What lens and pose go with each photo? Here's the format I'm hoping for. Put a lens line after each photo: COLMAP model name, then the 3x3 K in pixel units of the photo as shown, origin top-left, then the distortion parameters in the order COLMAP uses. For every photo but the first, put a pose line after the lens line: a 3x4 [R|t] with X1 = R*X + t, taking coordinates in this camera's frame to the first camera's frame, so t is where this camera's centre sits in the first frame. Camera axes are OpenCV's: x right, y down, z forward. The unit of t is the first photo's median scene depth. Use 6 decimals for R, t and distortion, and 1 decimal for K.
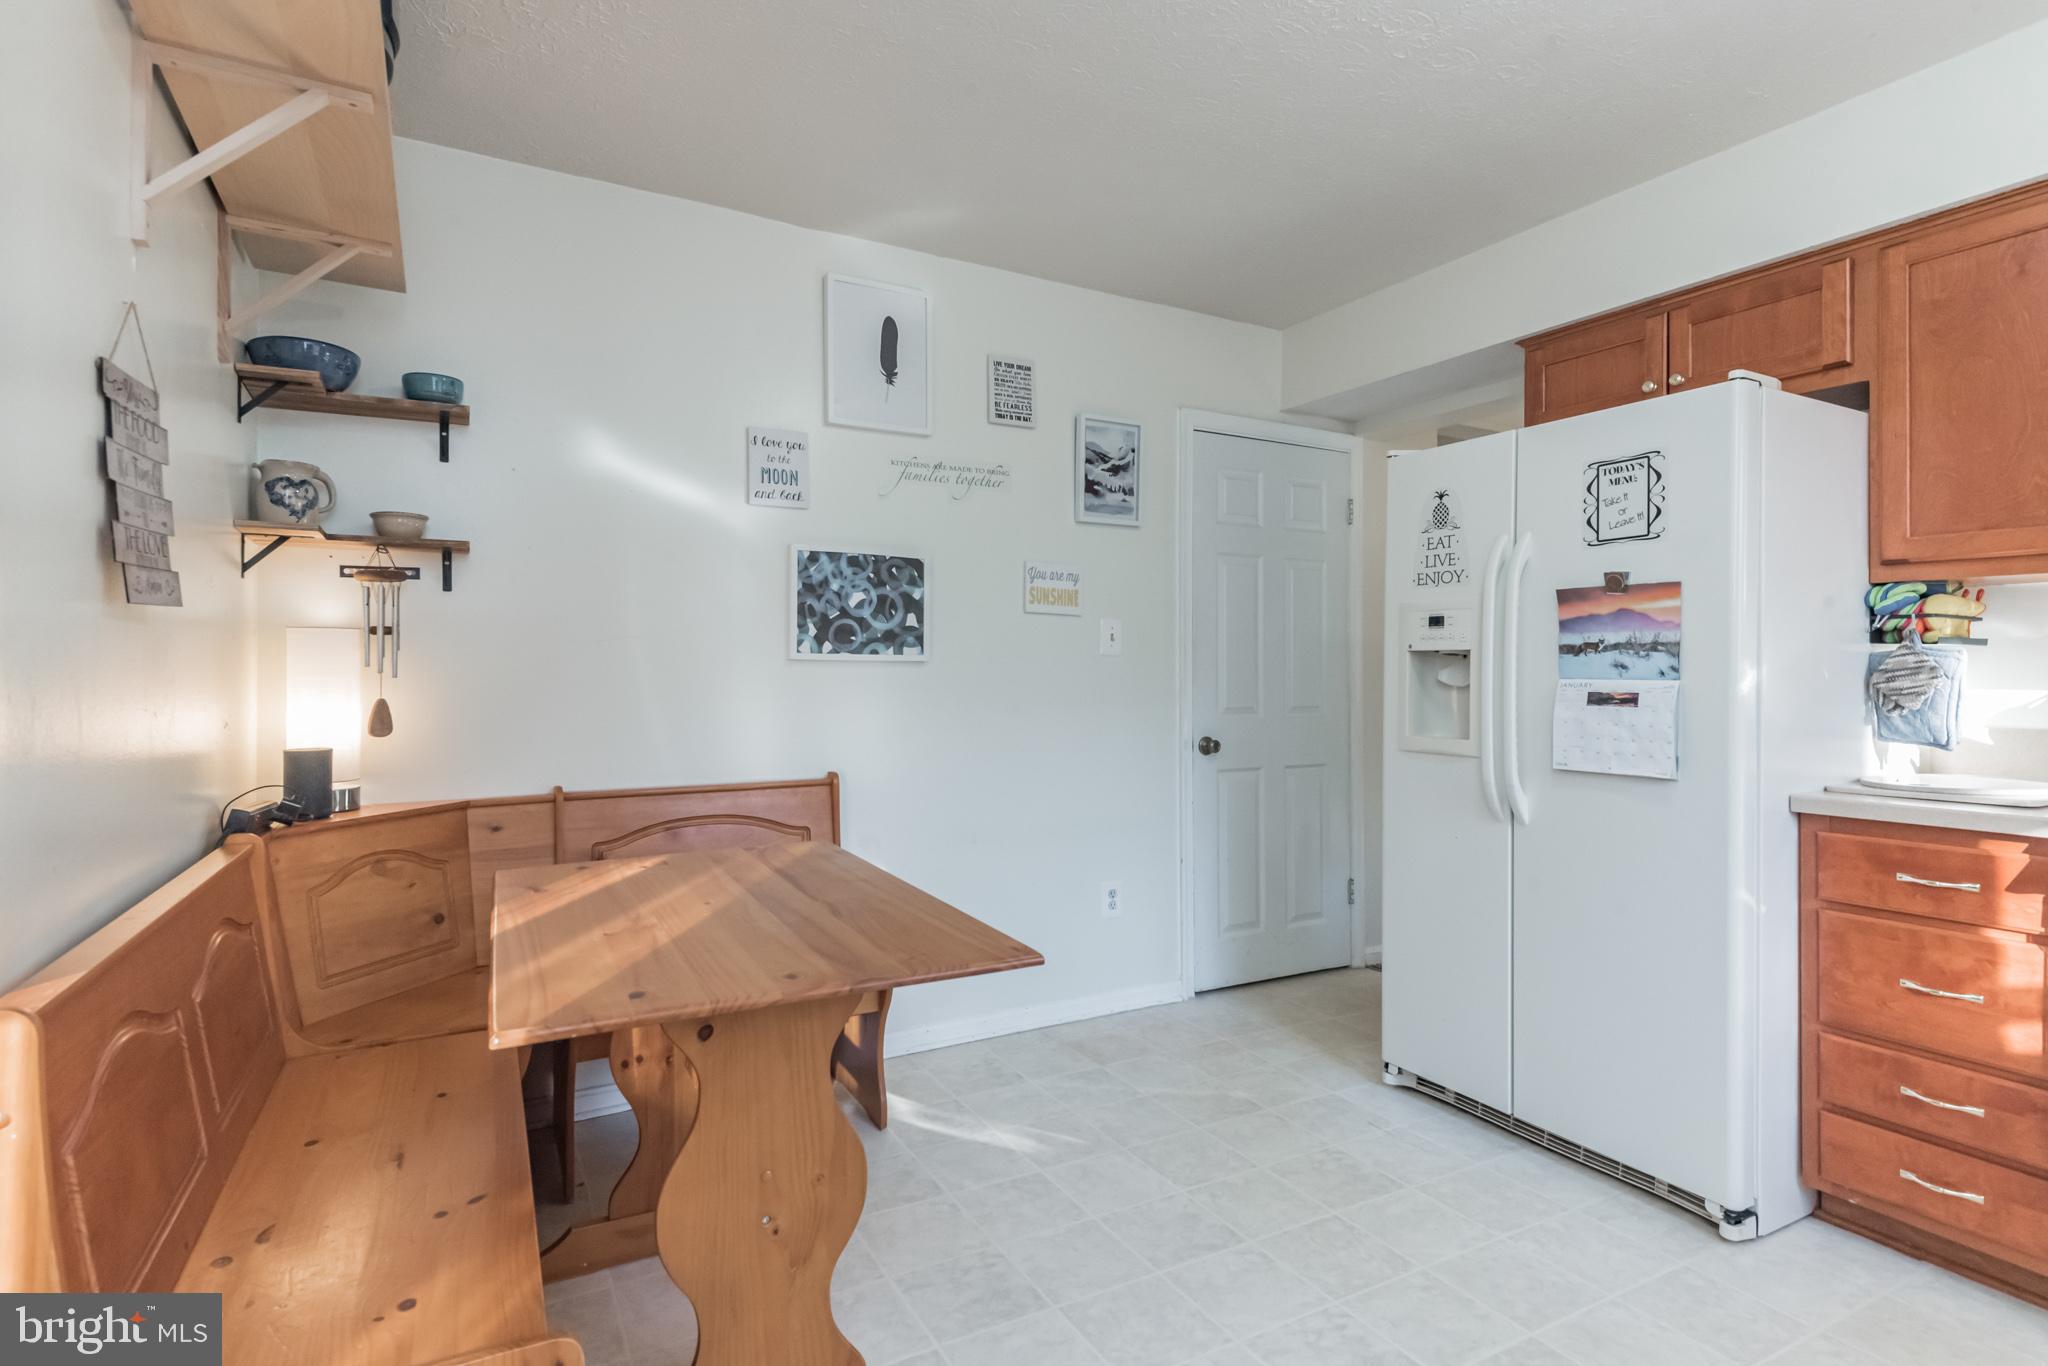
lens RADIAL K [[1025.7, 0, 1033.8], [0, 1025.7, 670.2], [0, 0, 1]] dist [0.010534, -0.009244]
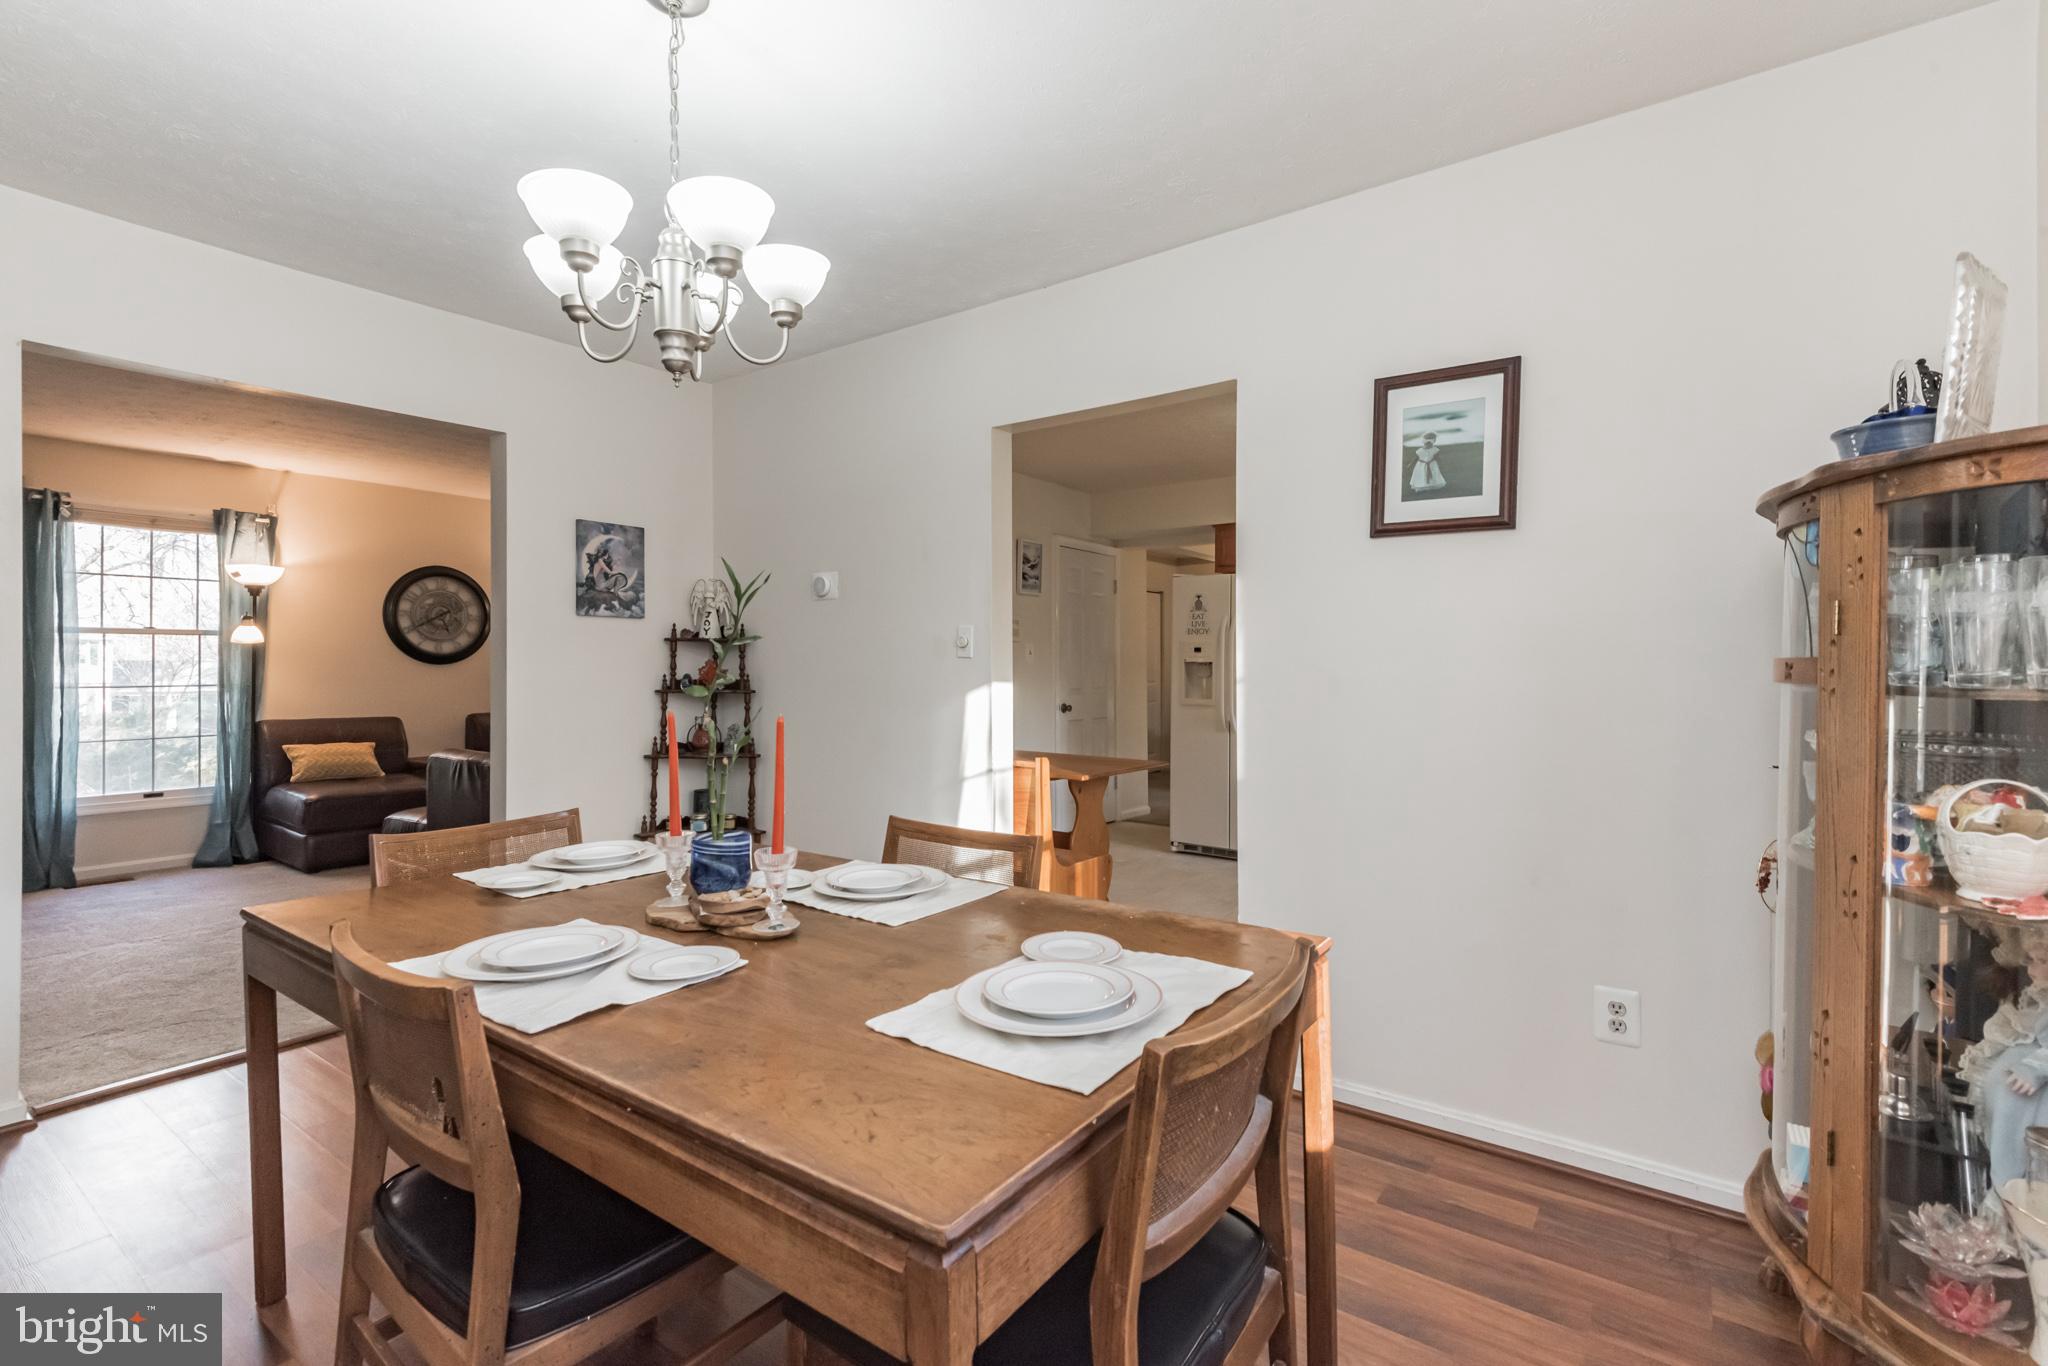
lens RADIAL K [[926.2, 0, 1022.5], [0, 926.2, 683.0], [0, 0, 1]] dist [-0.001627, -0.000048]
pose [[0.904084, -0.006342, 0.427307, -1.012478], [-0.003494, 0.999747, 0.022230, -0.019992], [-0.427340, -0.021590, 0.903833, -0.864011]]
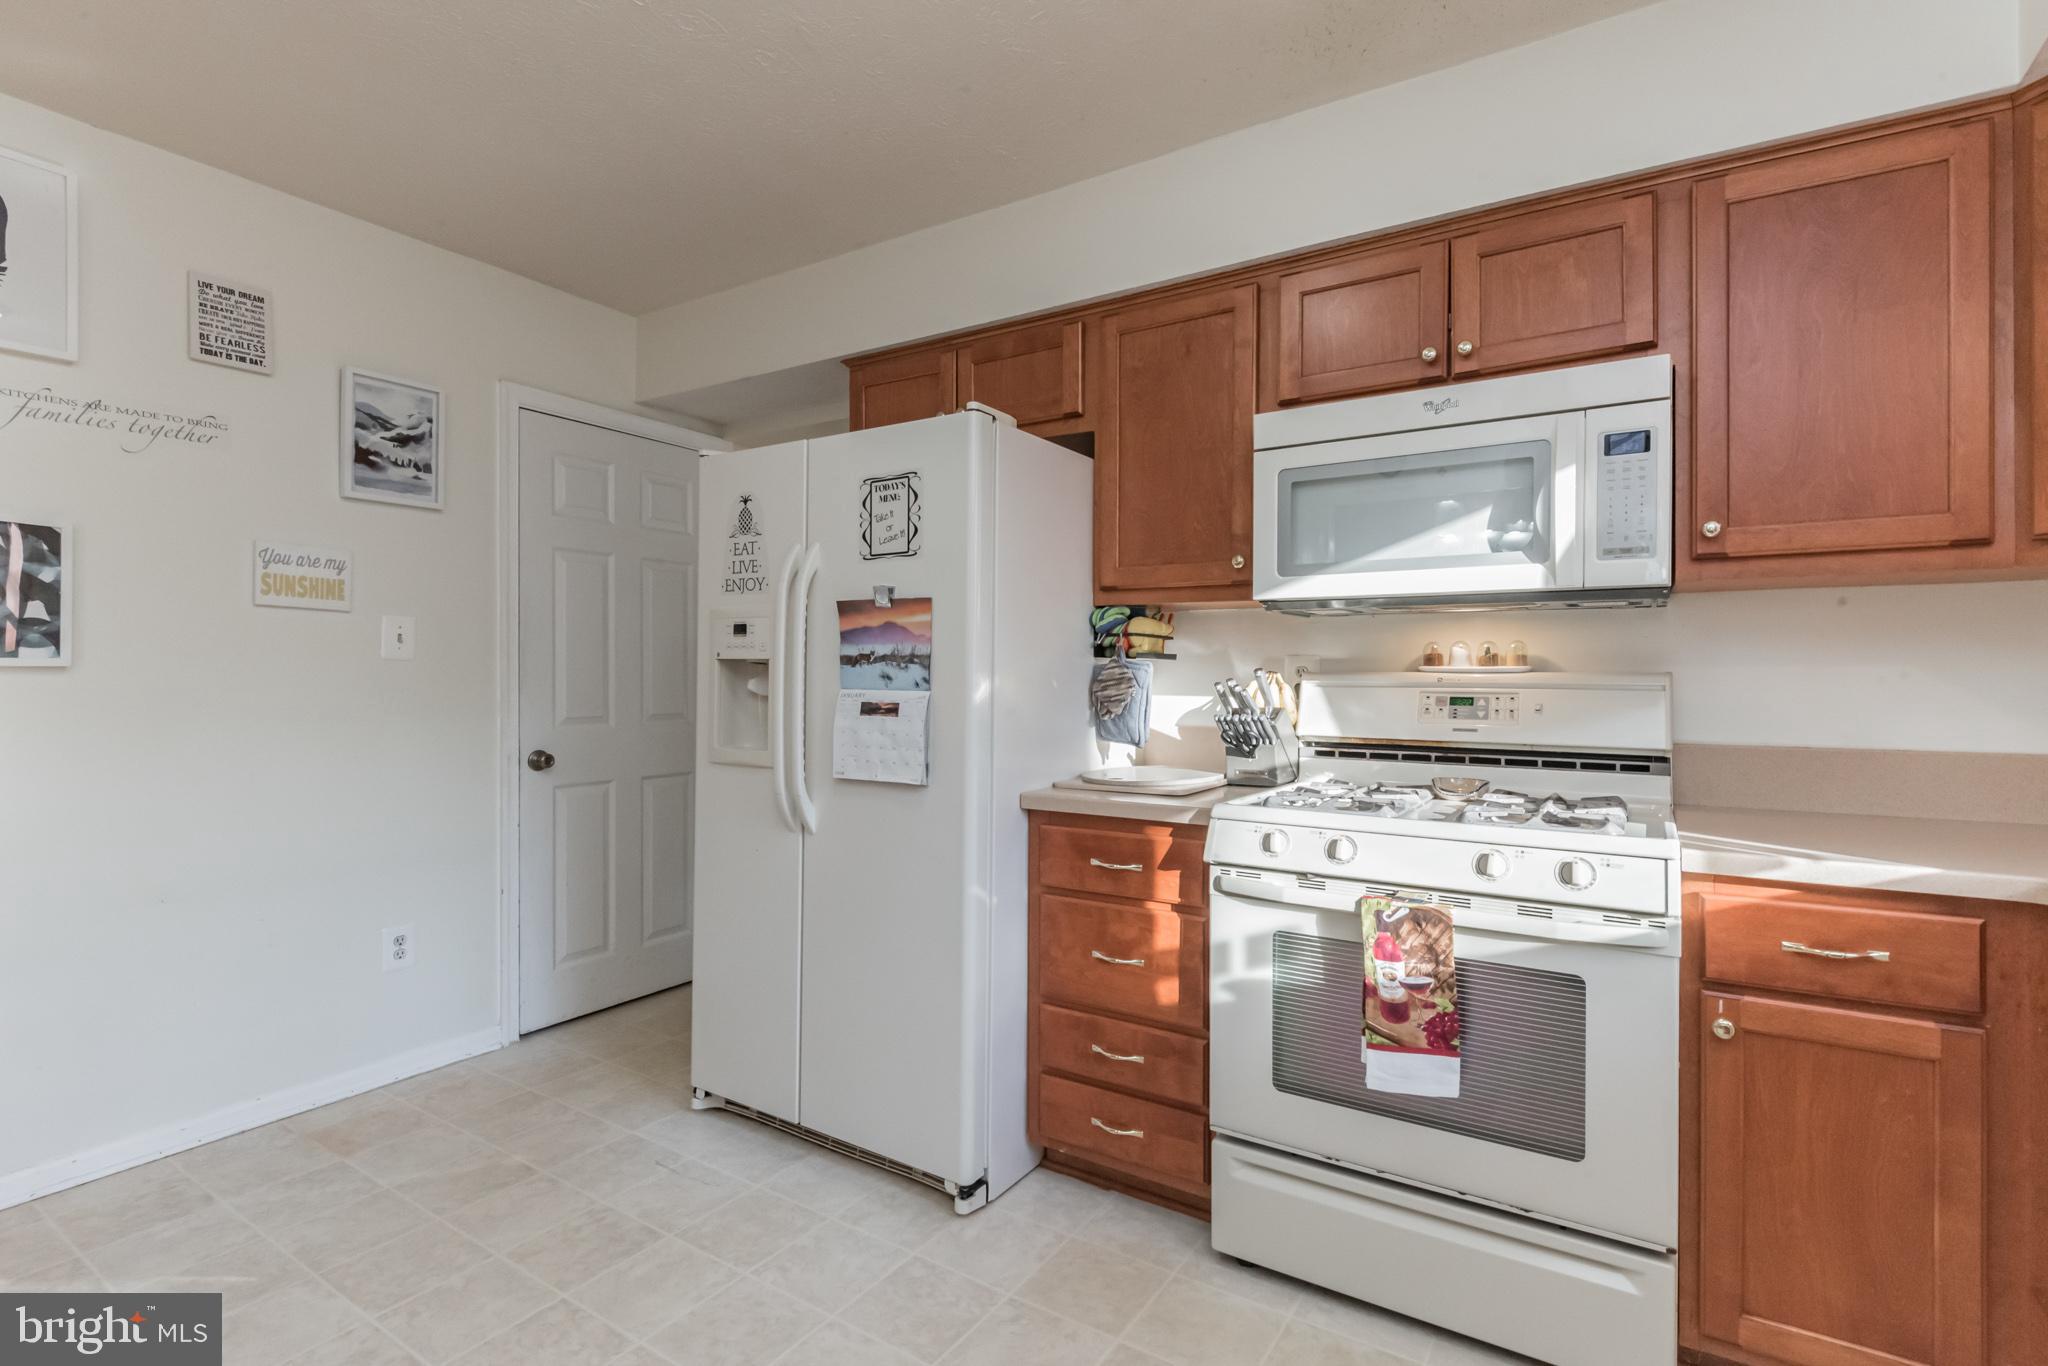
lens RADIAL K [[947.3, 0, 1034.9], [0, 947.3, 677.4], [0, 0, 1]] dist [0.013491, -0.010240]
pose [[0.880895, -0.000033, 0.473312, 0.244854], [-0.004005, 0.999964, 0.007524, -0.011171], [-0.473295, -0.008523, 0.880863, 0.086042]]
